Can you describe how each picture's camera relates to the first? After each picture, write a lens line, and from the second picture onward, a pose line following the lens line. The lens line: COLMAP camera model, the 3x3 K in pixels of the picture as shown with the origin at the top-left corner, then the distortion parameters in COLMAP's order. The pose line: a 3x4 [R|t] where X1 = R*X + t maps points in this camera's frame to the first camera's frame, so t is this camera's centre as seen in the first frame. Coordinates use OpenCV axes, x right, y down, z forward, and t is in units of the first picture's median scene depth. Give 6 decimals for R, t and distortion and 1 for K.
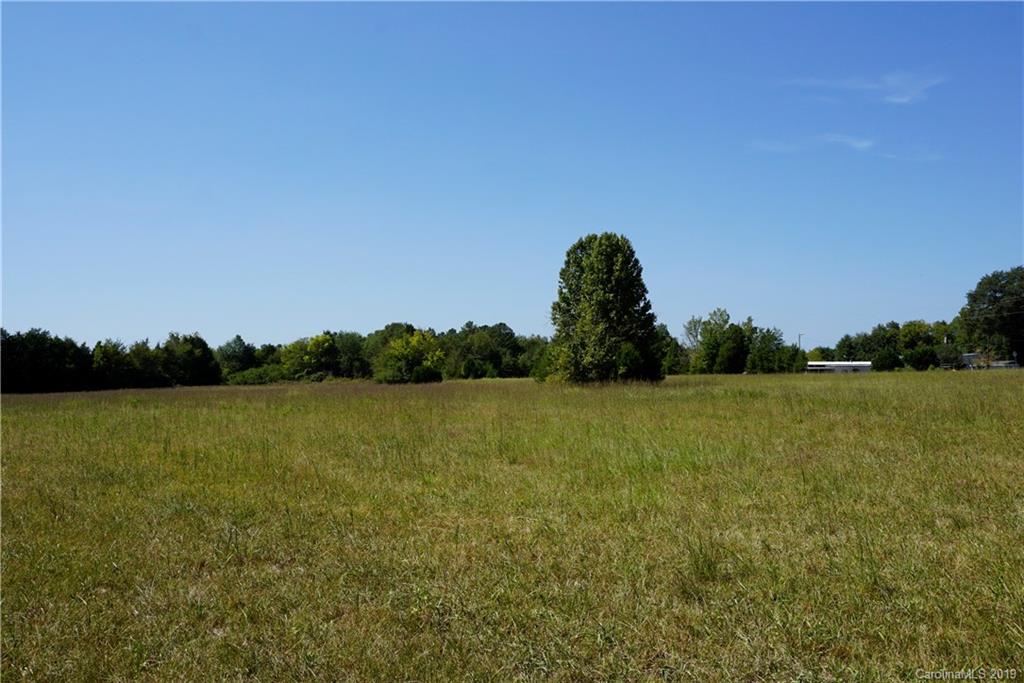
lens RADIAL K [[934.9, 0, 510.1], [0, 934.9, 332.1], [0, 0, 1]] dist [0.001568, 0.029456]
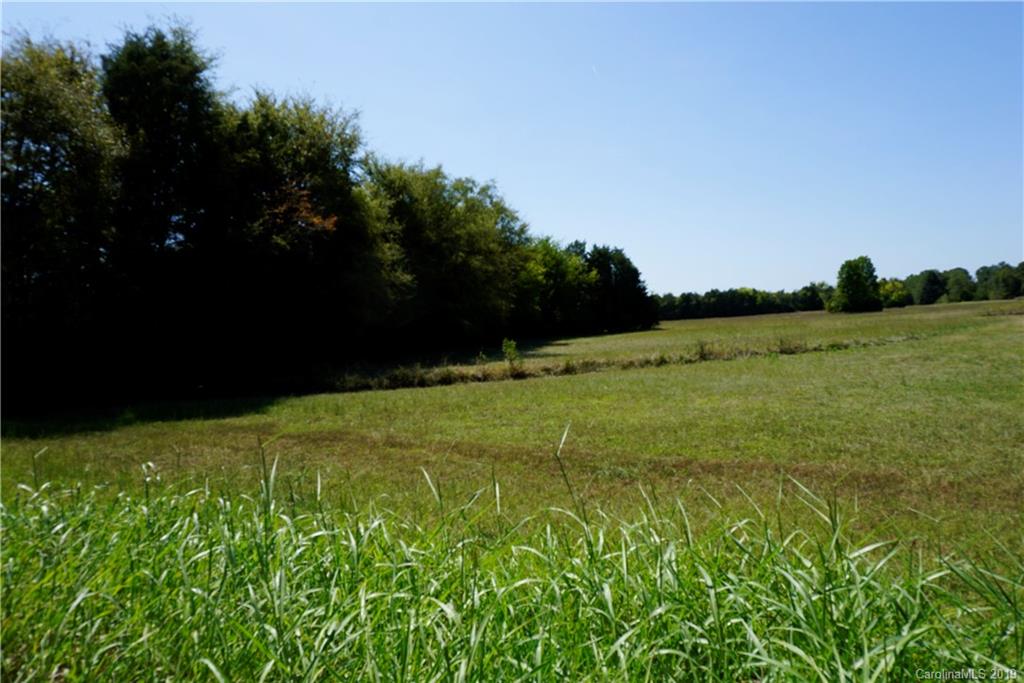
lens RADIAL K [[718.3, 0, 509.6], [0, 718.3, 339.5], [0, 0, 1]] dist [-0.041757, 0.035856]
pose [[0.638753, 0.000184, -0.769412, 0.422147], [0.080936, 0.994436, 0.067430, -0.035618], [0.765143, -0.105345, 0.635184, -0.449050]]
